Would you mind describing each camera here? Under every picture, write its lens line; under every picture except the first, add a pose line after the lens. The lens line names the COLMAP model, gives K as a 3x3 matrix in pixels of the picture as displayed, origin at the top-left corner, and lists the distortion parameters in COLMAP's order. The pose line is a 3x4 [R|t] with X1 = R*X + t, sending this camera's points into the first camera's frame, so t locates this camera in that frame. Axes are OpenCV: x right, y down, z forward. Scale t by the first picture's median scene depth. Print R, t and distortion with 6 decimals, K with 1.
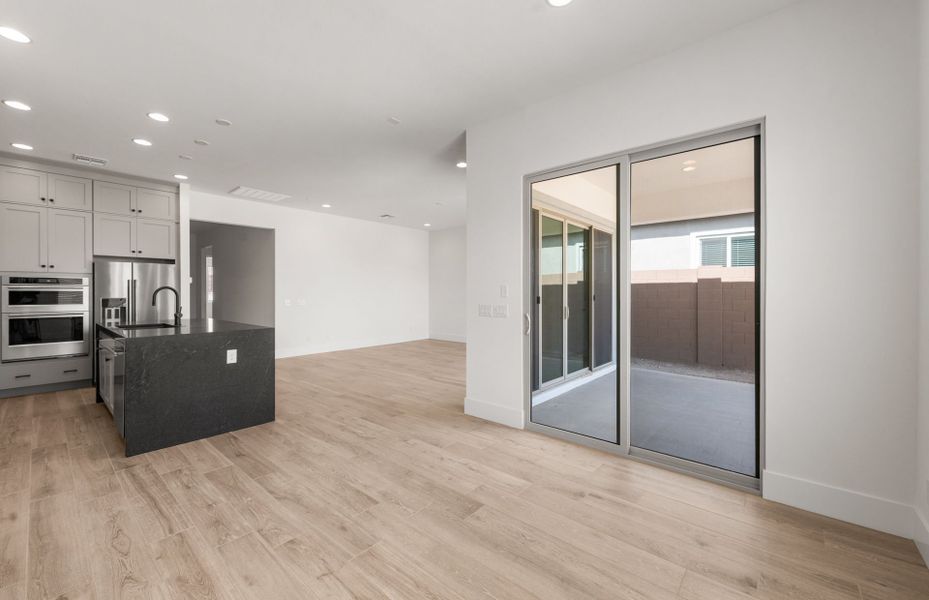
lens RADIAL K [[373.2, 0, 467.3], [0, 373.2, 294.0], [0, 0, 1]] dist [0.002434, 0.000111]
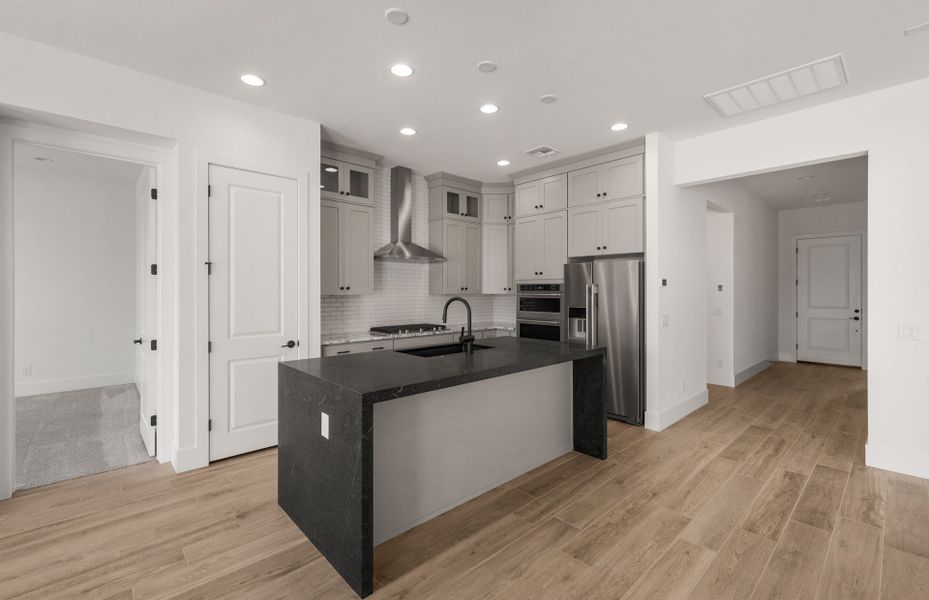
lens RADIAL K [[401.4, 0, 462.7], [0, 401.4, 291.9], [0, 0, 1]] dist [-0.000071, -0.000768]
pose [[-0.107994, 0.002043, -0.994149, -0.056286], [-0.002737, 0.999993, 0.002352, -0.041296], [0.994148, 0.002975, -0.107988, 1.432599]]
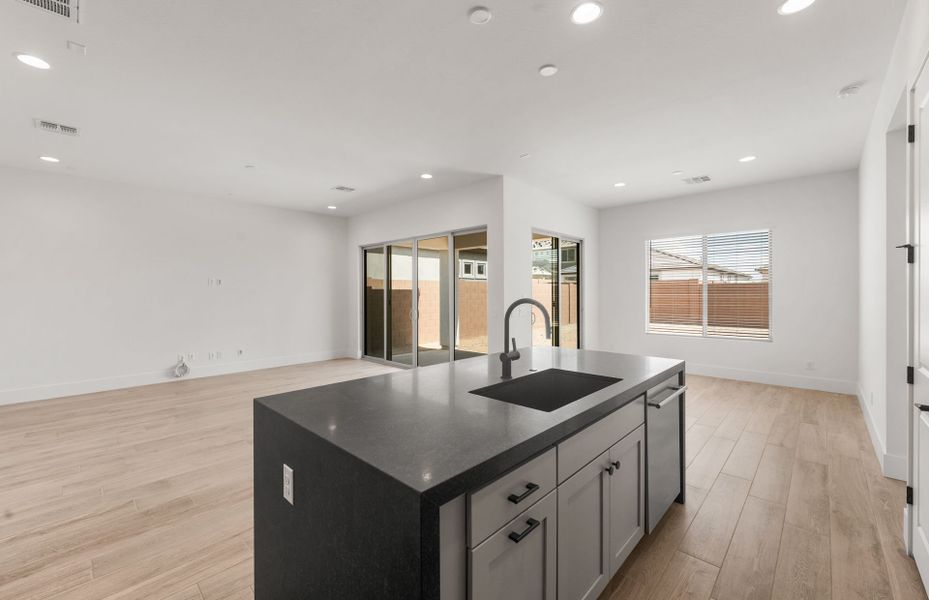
lens RADIAL K [[373.2, 0, 462.2], [0, 373.2, 295.0], [0, 0, 1]] dist [0.002434, 0.000111]
pose [[0.052393, -0.006582, 0.998605, -1.687536], [0.005893, 0.999963, 0.006281, -0.038485], [-0.998609, 0.005556, 0.052430, 1.382007]]
